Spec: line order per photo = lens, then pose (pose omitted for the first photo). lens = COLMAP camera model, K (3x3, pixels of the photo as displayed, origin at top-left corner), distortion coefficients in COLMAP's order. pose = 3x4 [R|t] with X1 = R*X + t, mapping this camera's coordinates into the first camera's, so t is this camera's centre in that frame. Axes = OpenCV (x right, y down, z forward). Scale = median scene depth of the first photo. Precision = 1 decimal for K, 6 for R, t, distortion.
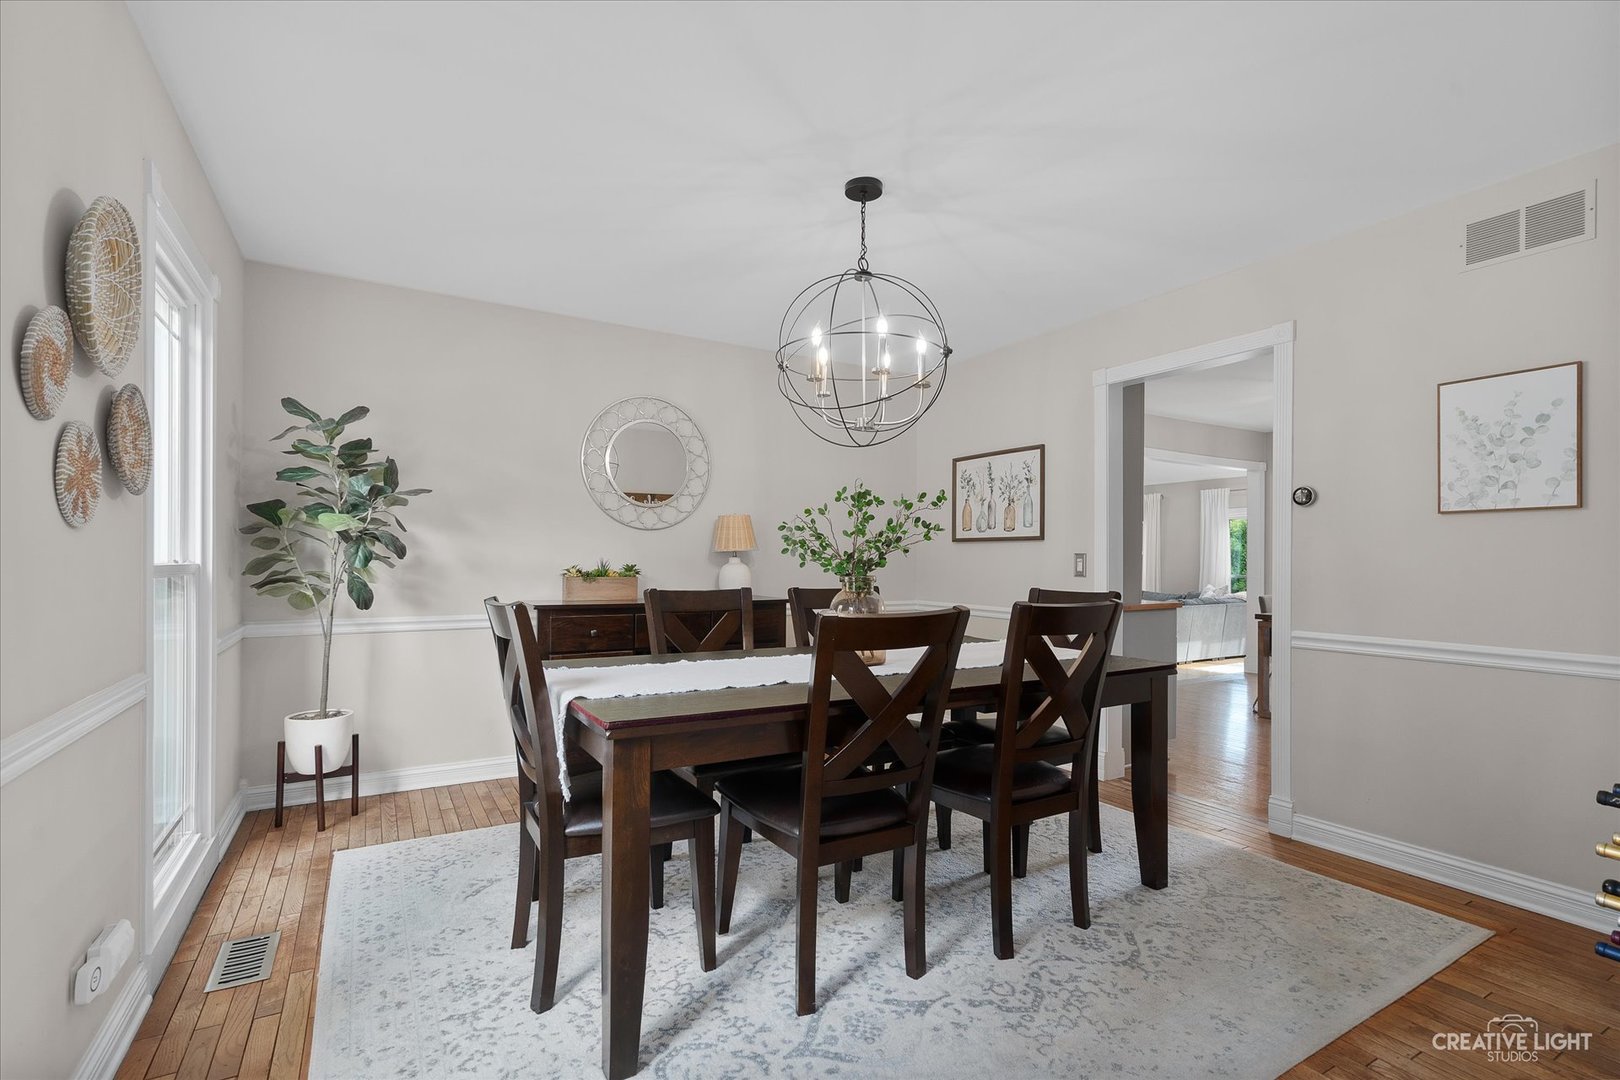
lens RADIAL K [[768.2, 0, 821.7], [0, 768.2, 554.7], [0, 0, 1]] dist [0.001273, -0.000190]
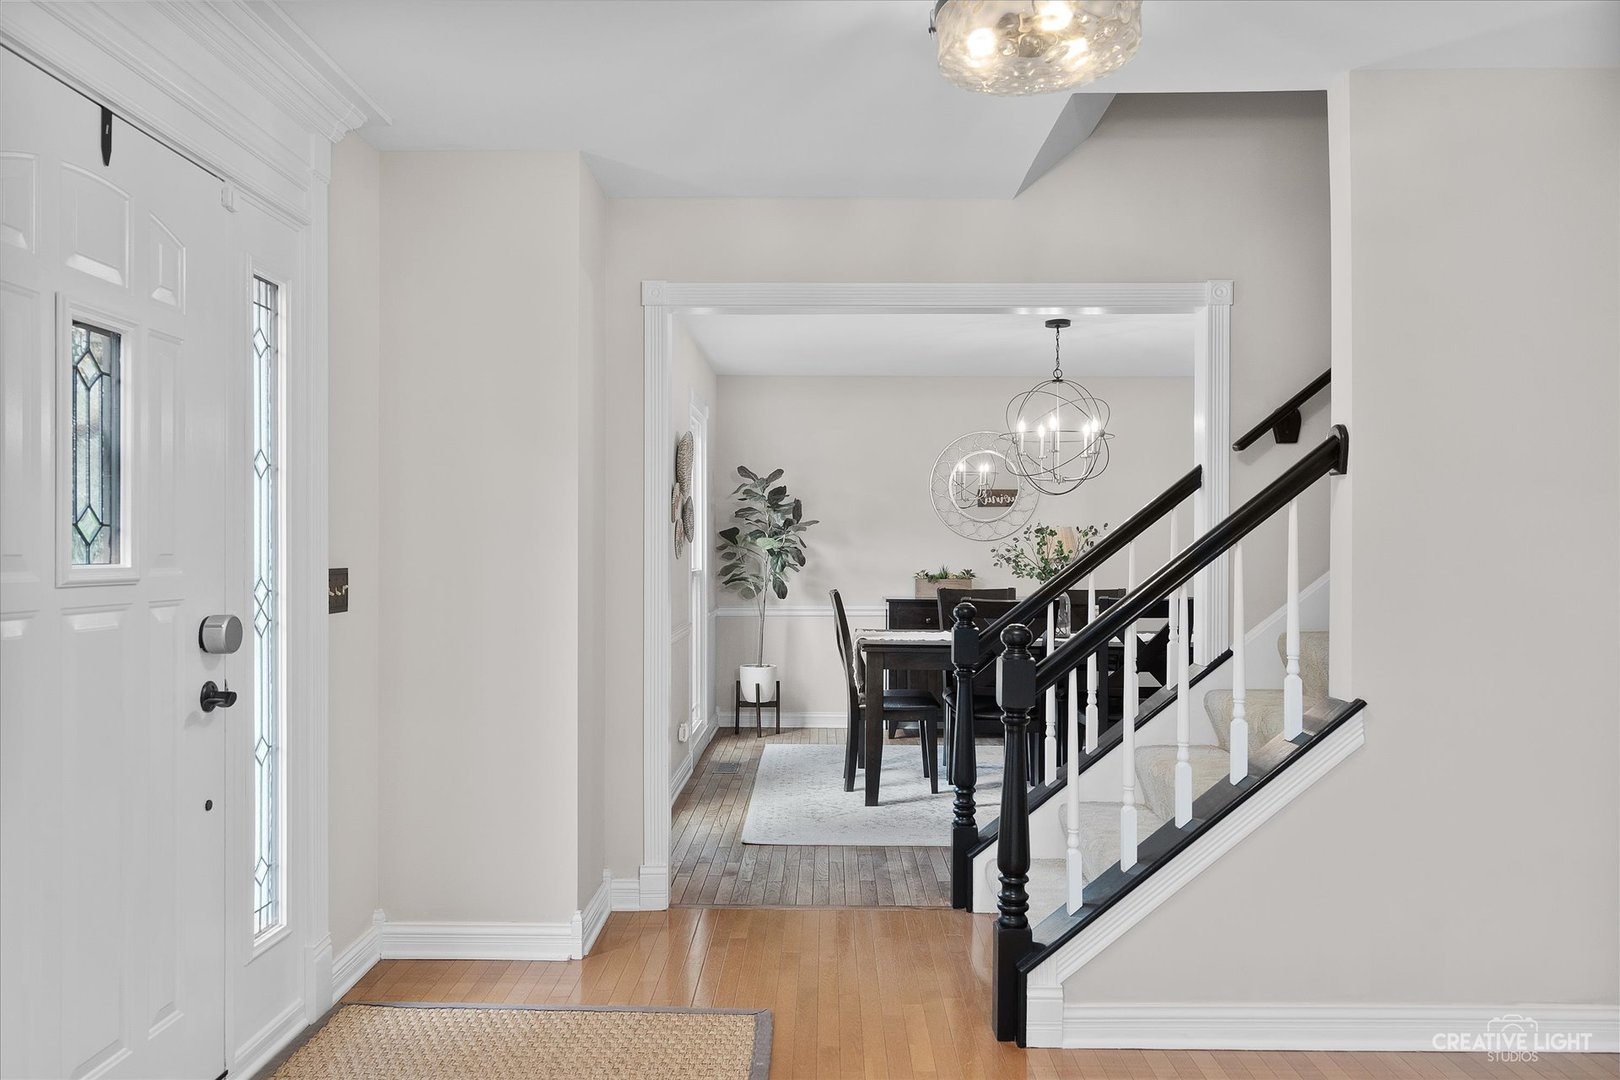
lens RADIAL K [[768.2, 0, 806.4], [0, 768.2, 549.6], [0, 0, 1]] dist [0.001273, -0.000190]
pose [[0.869312, -0.009695, -0.494169, 0.206790], [0.004820, 0.999926, -0.011138, -0.010158], [0.494240, 0.007301, 0.869295, -0.311879]]
